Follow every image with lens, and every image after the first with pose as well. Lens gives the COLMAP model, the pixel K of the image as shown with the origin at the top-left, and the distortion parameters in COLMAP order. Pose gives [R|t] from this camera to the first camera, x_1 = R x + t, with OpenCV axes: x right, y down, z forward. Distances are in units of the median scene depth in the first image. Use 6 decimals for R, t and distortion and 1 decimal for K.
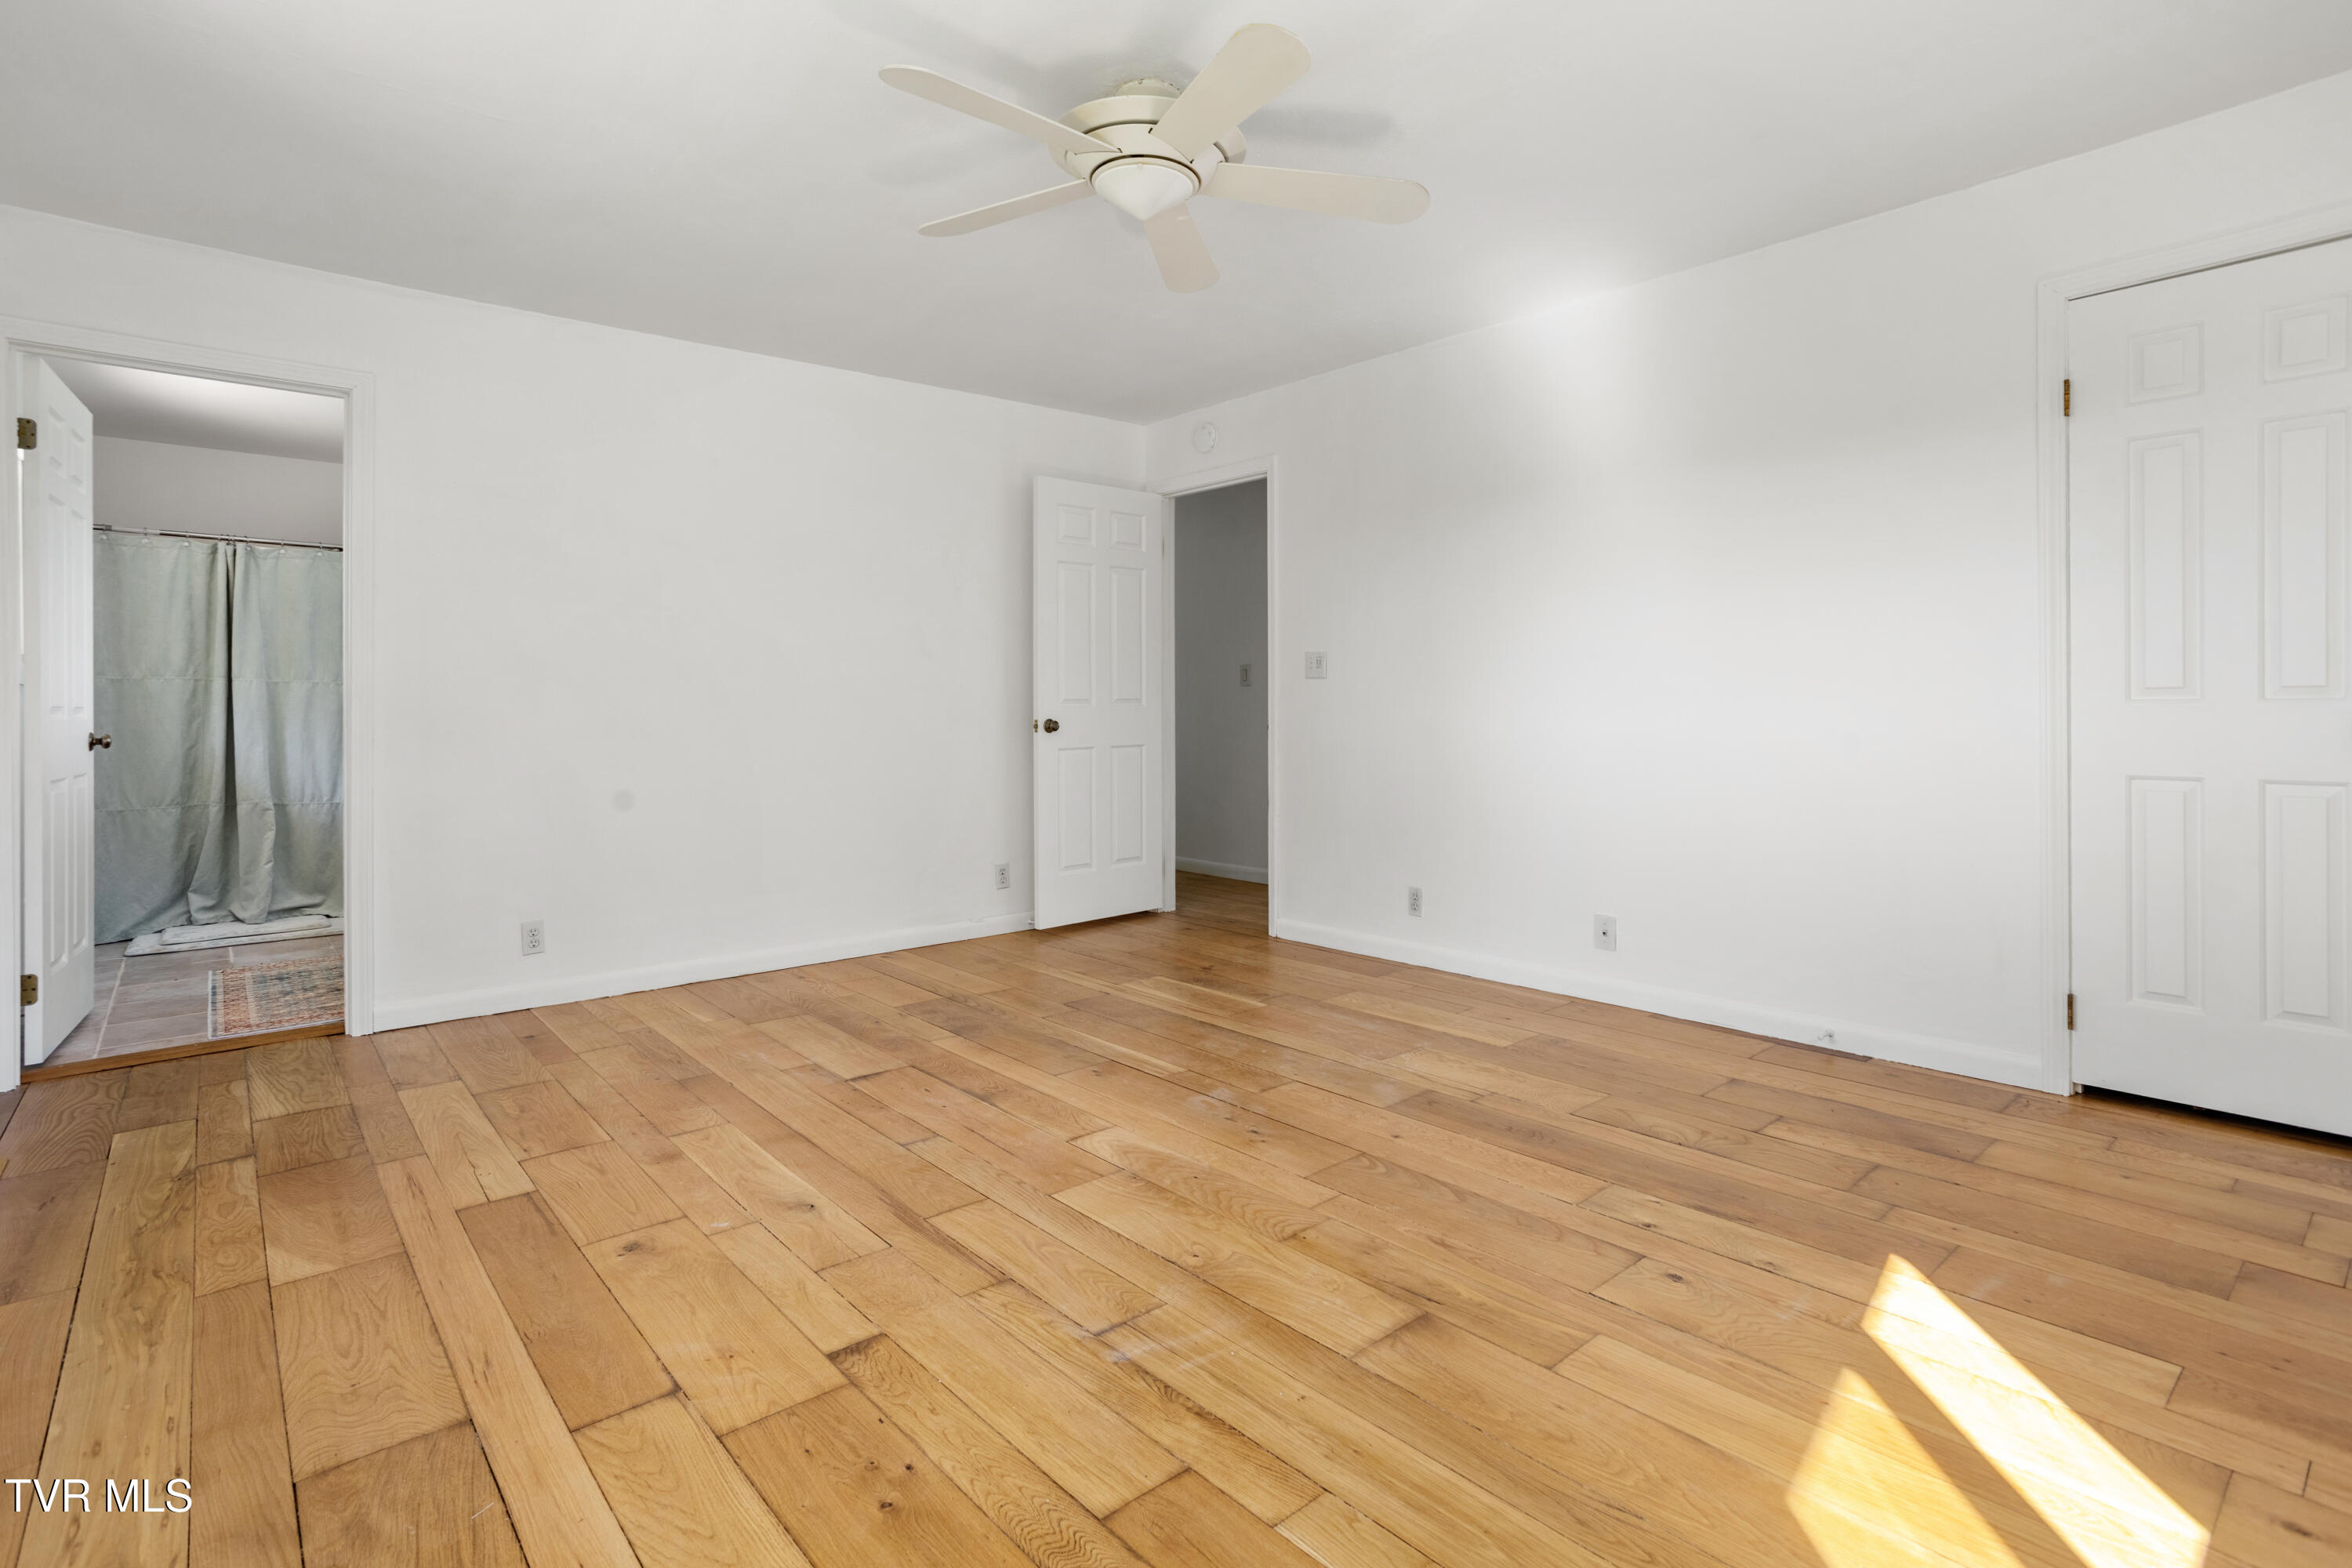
lens RADIAL K [[1136.5, 0, 1163.5], [0, 1136.5, 759.2], [0, 0, 1]] dist [-0.044057, 0.032008]
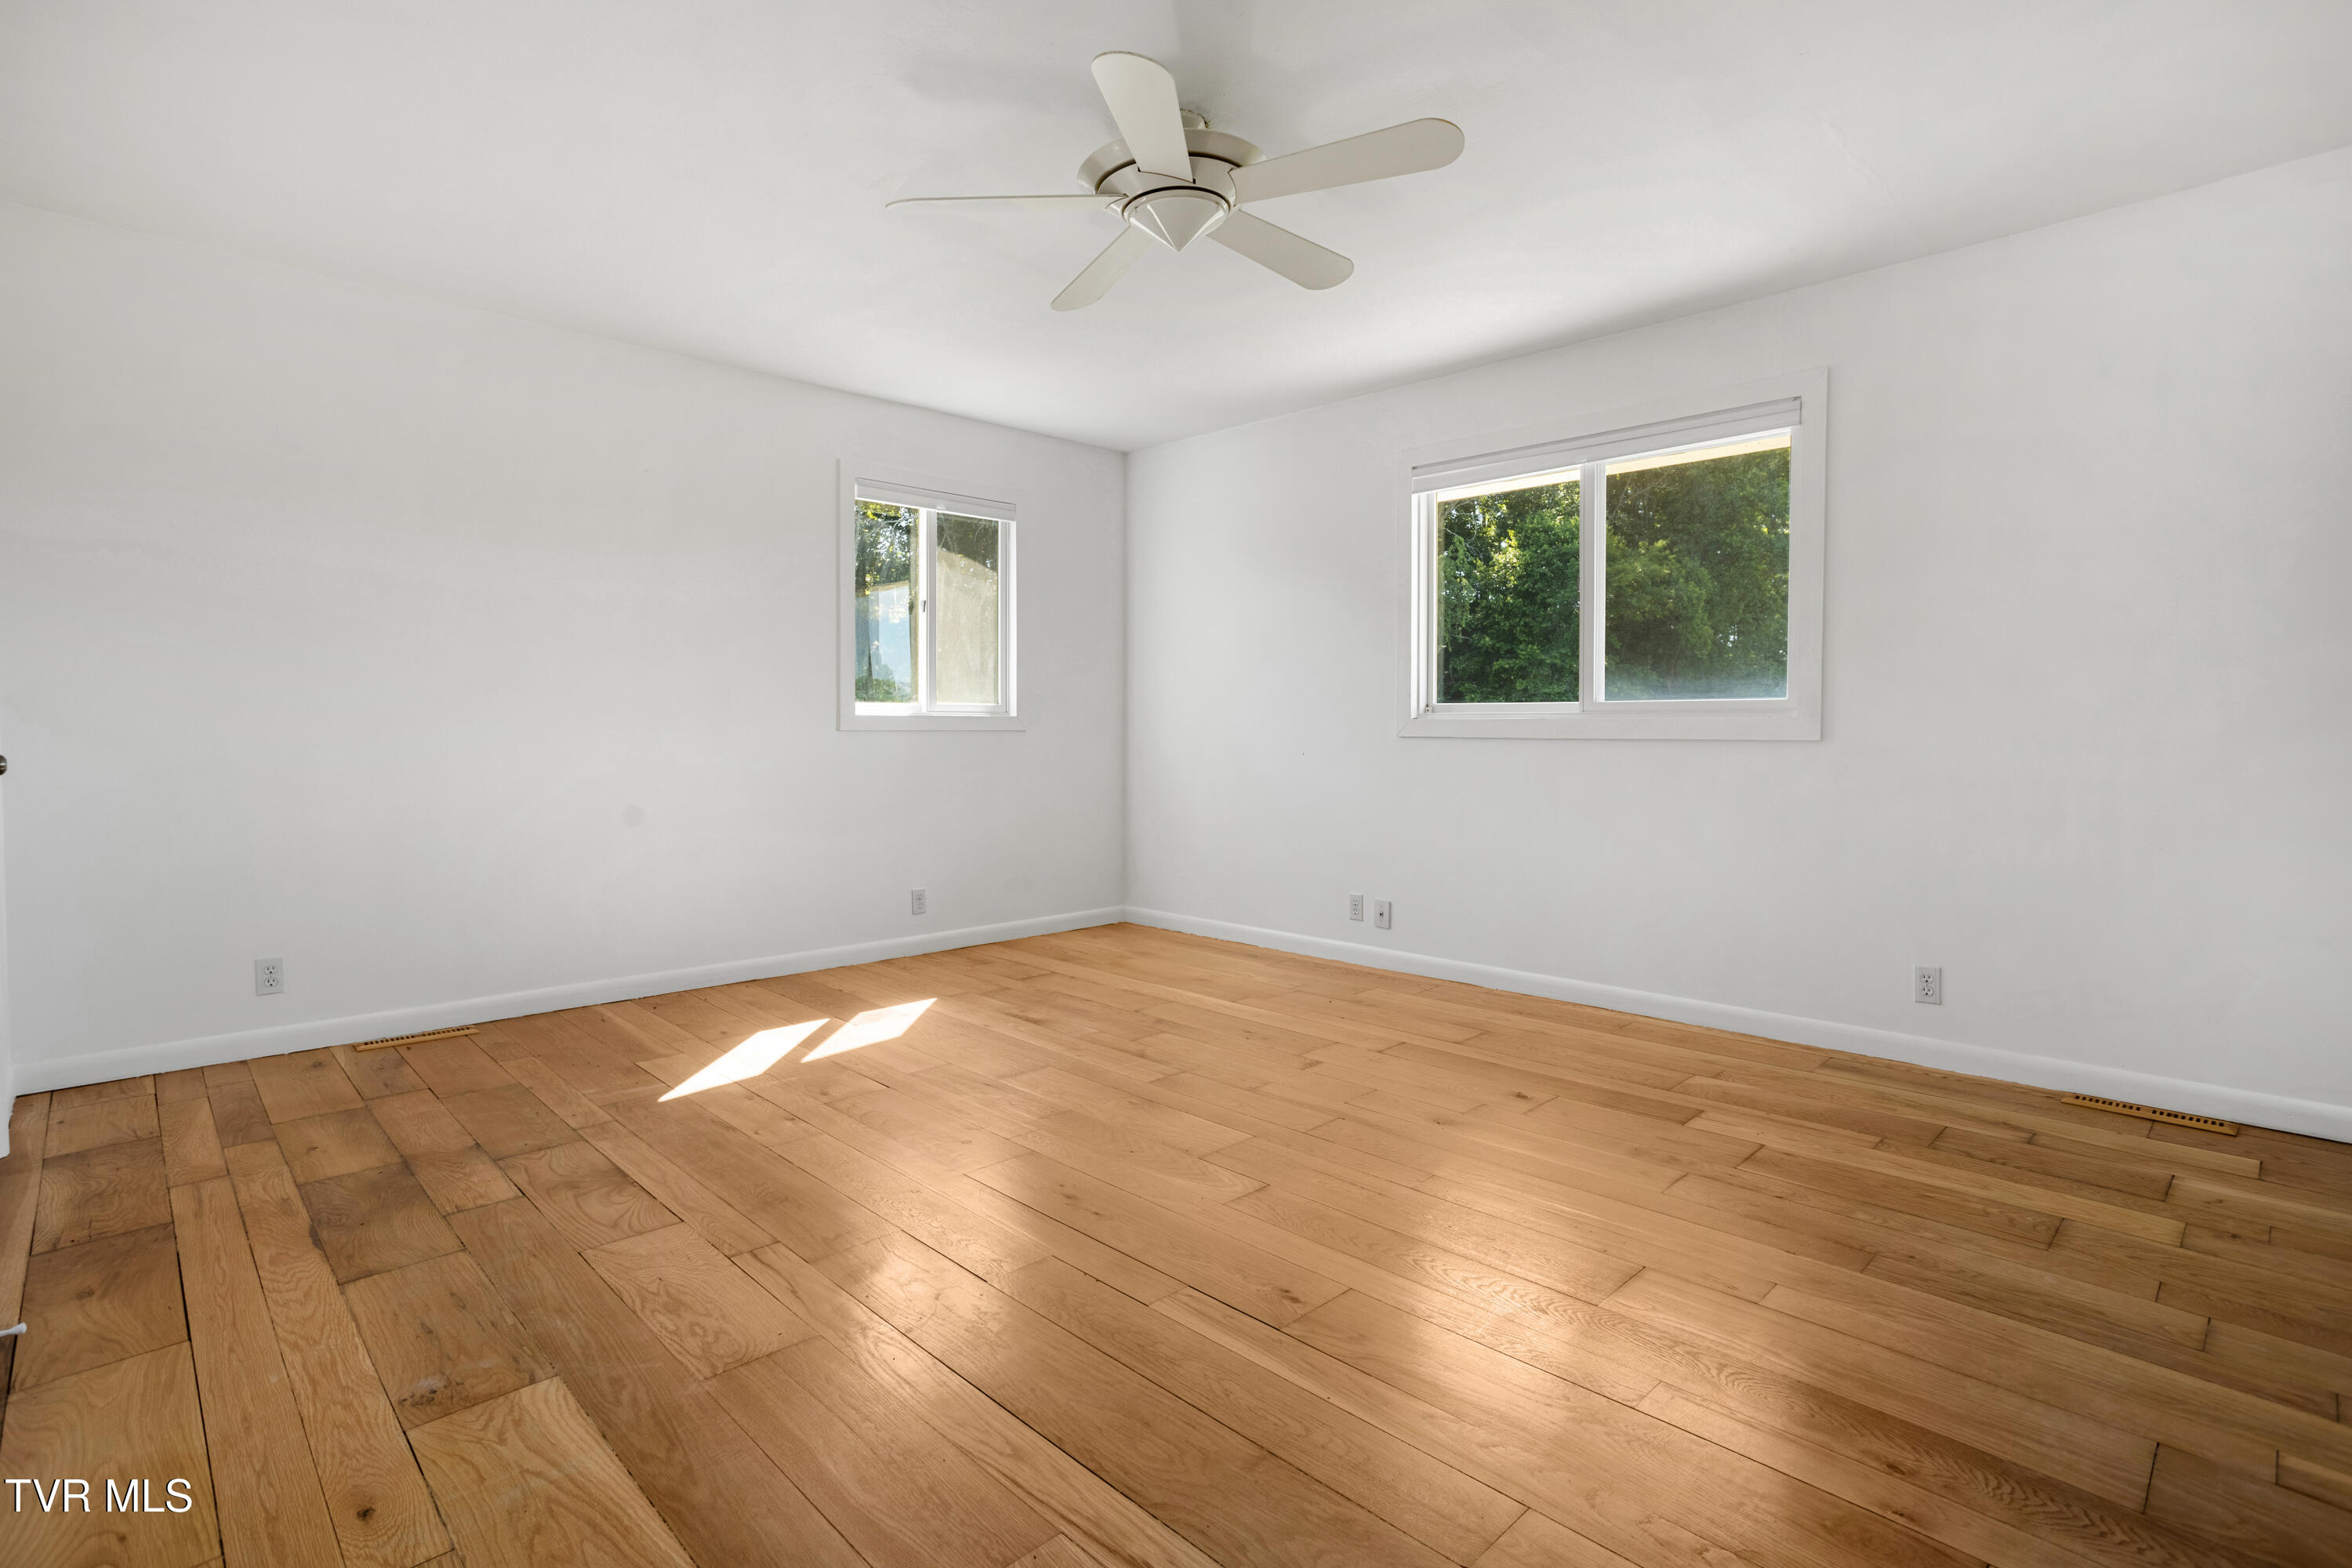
lens RADIAL K [[1136.5, 0, 1163.5], [0, 1136.5, 759.2], [0, 0, 1]] dist [-0.044057, 0.032008]
pose [[-0.997812, 0.012580, -0.064903, 0.070876], [0.007474, 0.996900, 0.078323, -0.108789], [0.065687, 0.077666, -0.994813, 2.263127]]
